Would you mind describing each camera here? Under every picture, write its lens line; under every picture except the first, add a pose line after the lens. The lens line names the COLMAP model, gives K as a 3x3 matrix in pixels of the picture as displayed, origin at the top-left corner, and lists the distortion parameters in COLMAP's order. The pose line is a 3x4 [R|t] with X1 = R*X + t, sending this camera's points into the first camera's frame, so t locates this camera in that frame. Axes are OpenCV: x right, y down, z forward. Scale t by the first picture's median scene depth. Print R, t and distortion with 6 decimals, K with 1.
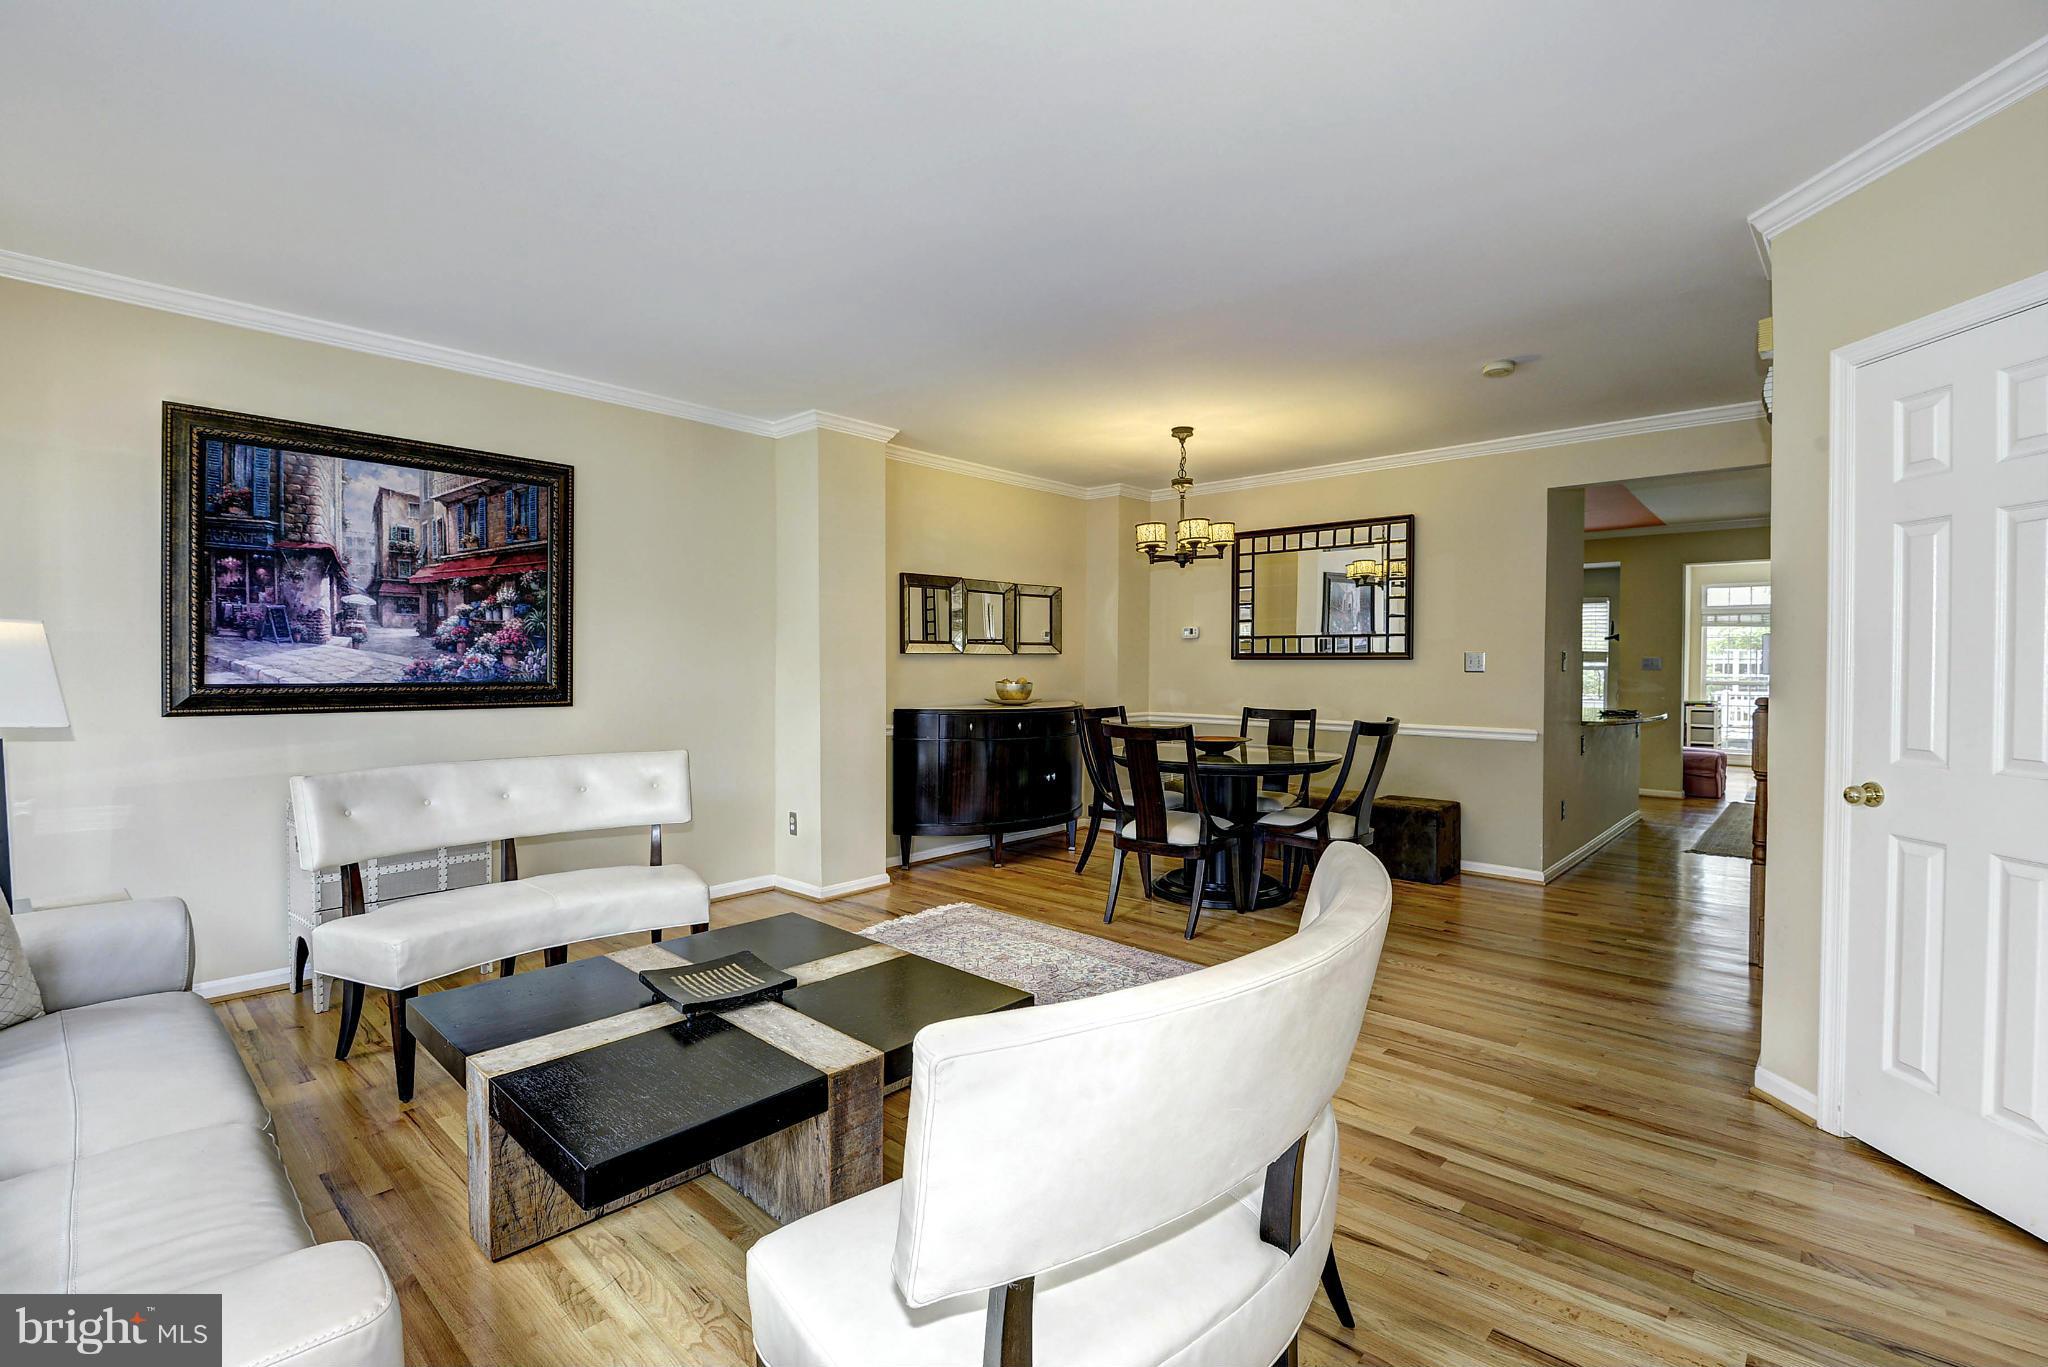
lens RADIAL K [[922.1, 0, 1026.5], [0, 922.1, 685.9], [0, 0, 1]] dist [-0.001055, -0.007049]
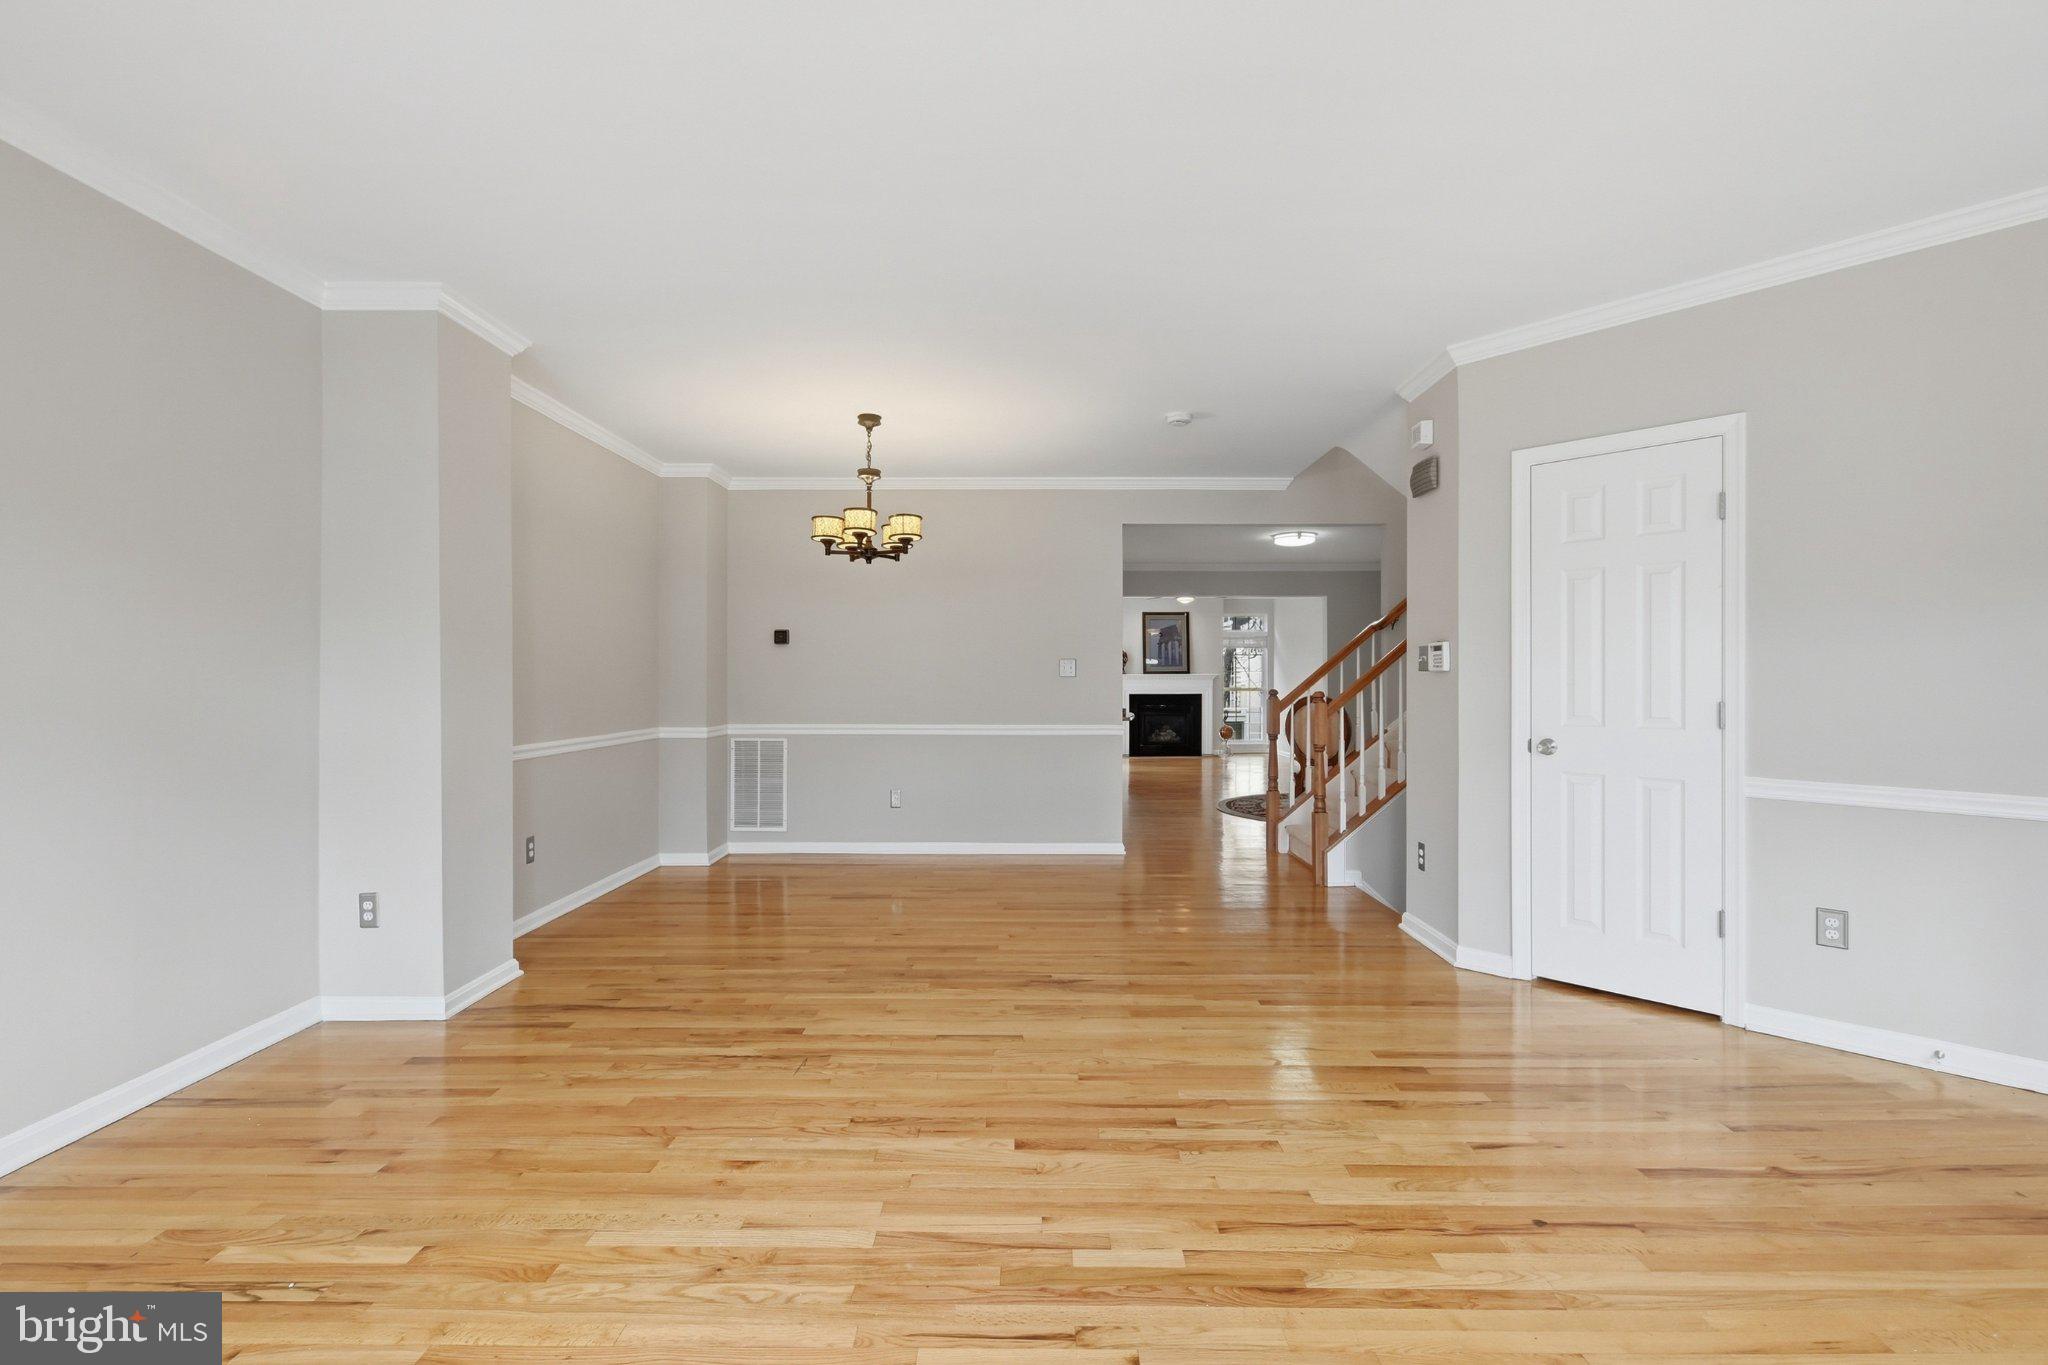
lens RADIAL K [[922.1, 0, 1033.2], [0, 922.1, 673.8], [0, 0, 1]] dist [-0.001055, -0.007049]
pose [[0.731332, 0.002293, 0.682018, -0.347280], [0.018637, 0.999554, -0.023345, 0.007522], [-0.681767, 0.029783, 0.730963, 0.209844]]
